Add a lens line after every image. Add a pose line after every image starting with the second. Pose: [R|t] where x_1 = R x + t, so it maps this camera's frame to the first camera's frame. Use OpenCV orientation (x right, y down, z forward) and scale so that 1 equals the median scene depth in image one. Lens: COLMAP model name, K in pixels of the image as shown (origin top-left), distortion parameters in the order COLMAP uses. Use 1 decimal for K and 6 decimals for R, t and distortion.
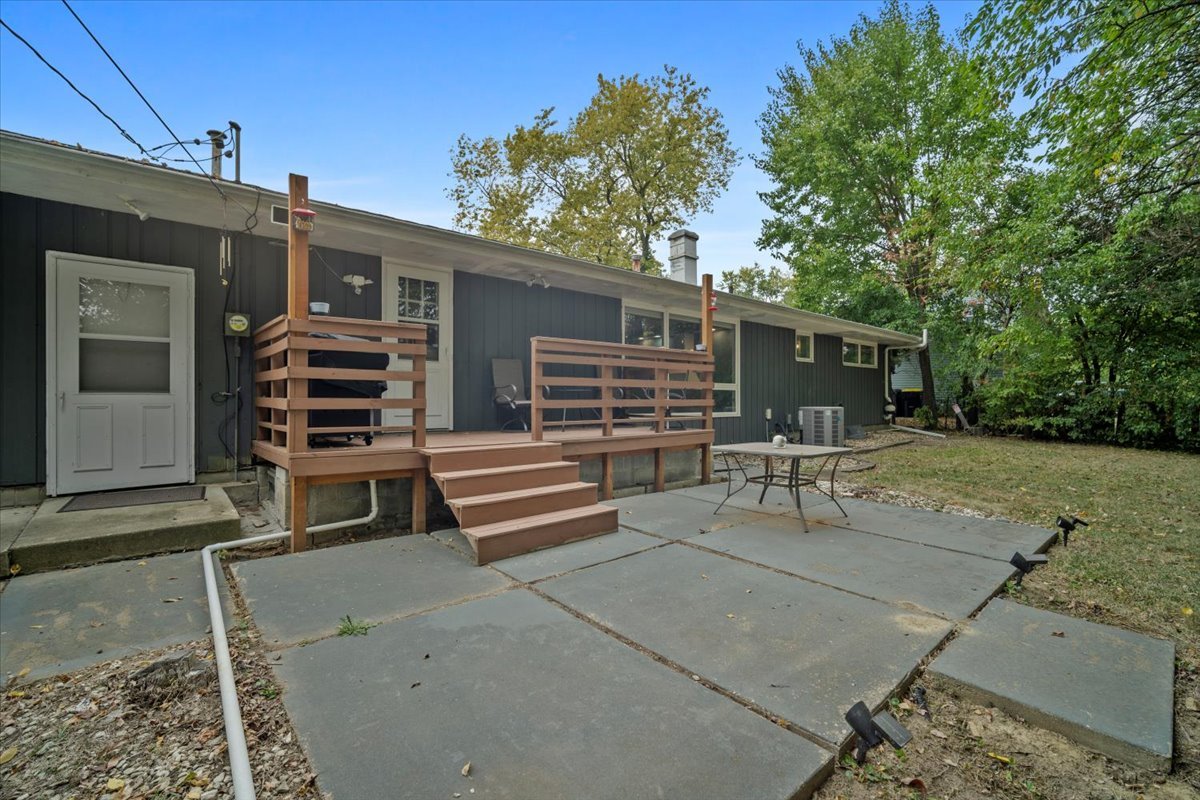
lens RADIAL K [[522.6, 0, 600.0], [0, 522.6, 400.0], [0, 0, 1]] dist [-0.002371, 0.000235]
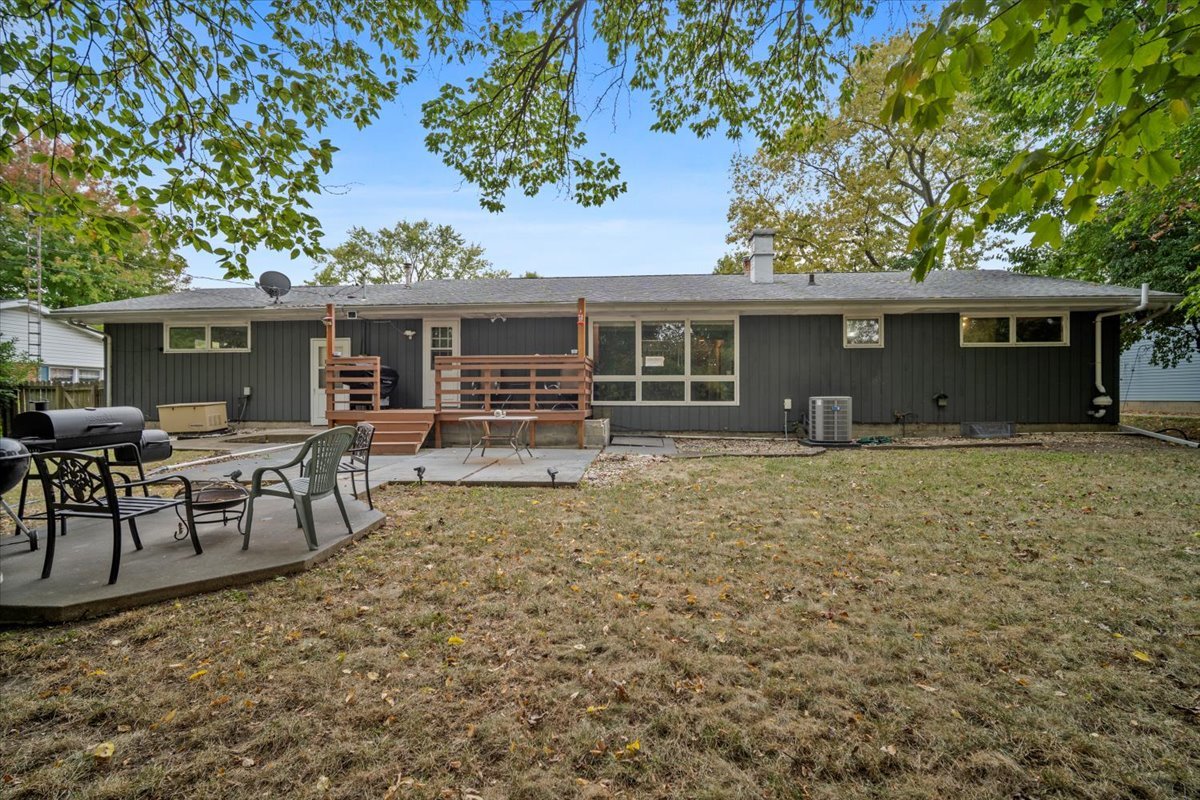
lens RADIAL K [[522.6, 0, 600.0], [0, 522.6, 400.0], [0, 0, 1]] dist [-0.002371, 0.000235]
pose [[0.710548, -0.000606, -0.703648, 1.161693], [0.000744, 1.000000, -0.000110, 0.028601], [0.703648, -0.000445, 0.710549, 0.053941]]
